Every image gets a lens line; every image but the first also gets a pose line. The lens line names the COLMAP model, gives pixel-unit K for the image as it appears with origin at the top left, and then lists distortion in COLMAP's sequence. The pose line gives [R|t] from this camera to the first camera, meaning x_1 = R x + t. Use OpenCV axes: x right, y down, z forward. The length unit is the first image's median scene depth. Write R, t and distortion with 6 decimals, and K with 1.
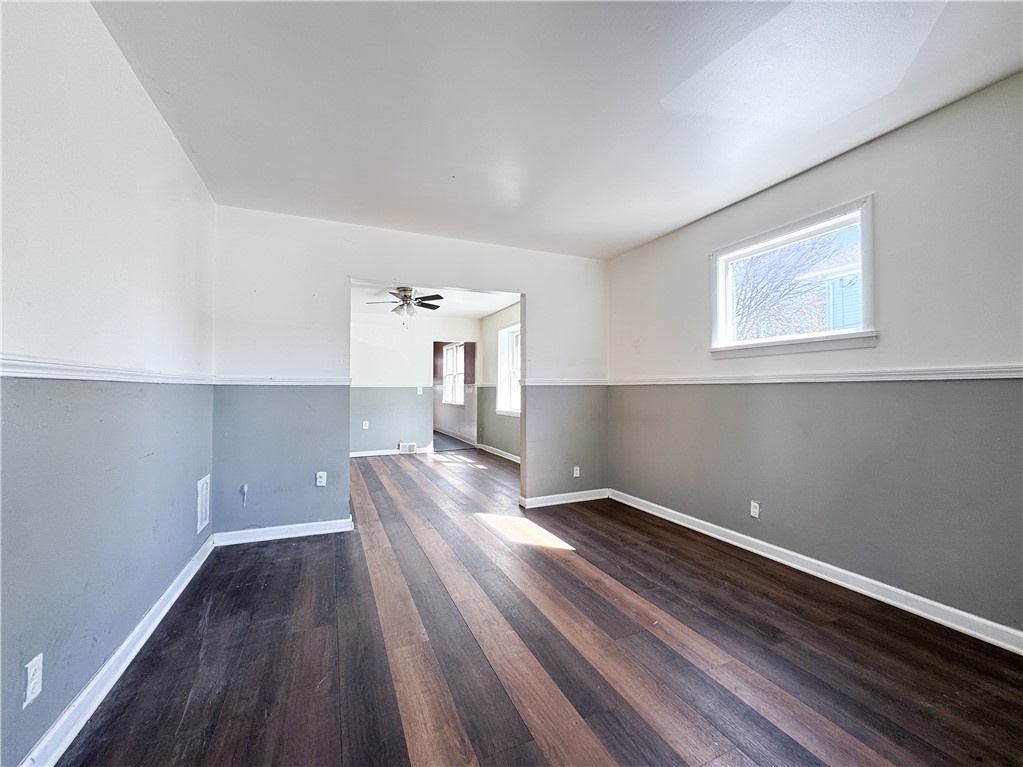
lens RADIAL K [[413.2, 0, 510.0], [0, 413.2, 386.4], [0, 0, 1]] dist [-0.001103, 0.000040]
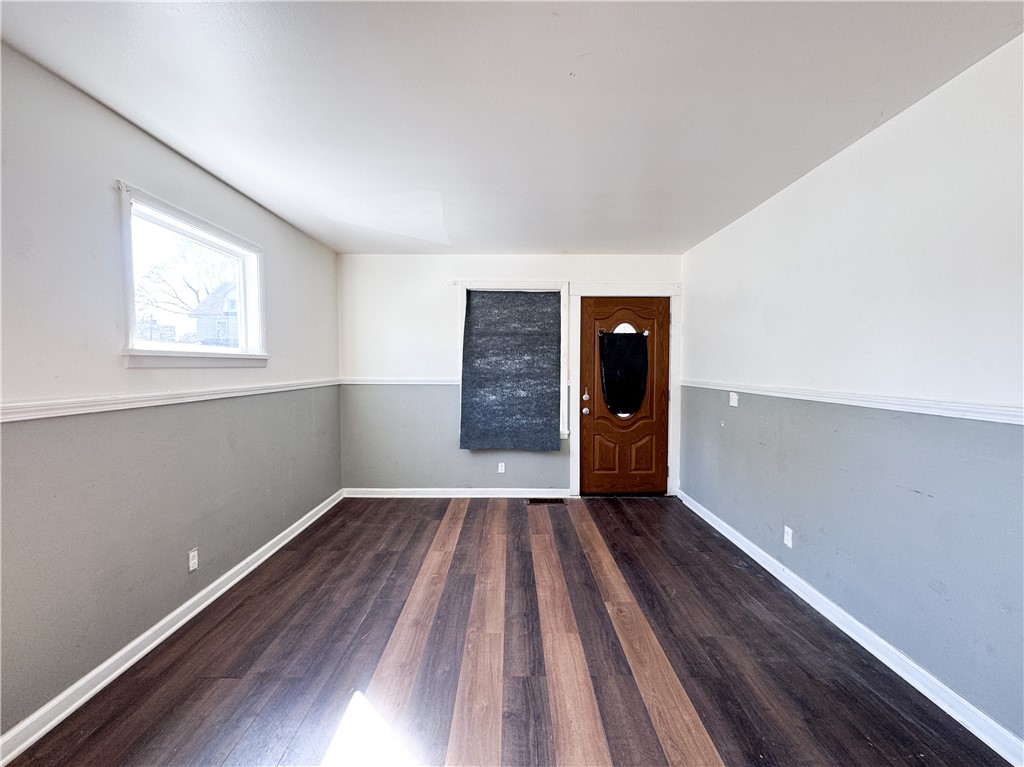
lens RADIAL K [[413.7, 0, 509.7], [0, 413.7, 383.5], [0, 0, 1]] dist [-0.001103, 0.000040]
pose [[-0.915595, -0.013737, 0.401866, -0.363058], [0.001226, 0.999316, 0.036951, -0.092438], [-0.402099, 0.034325, -0.914953, 1.905385]]
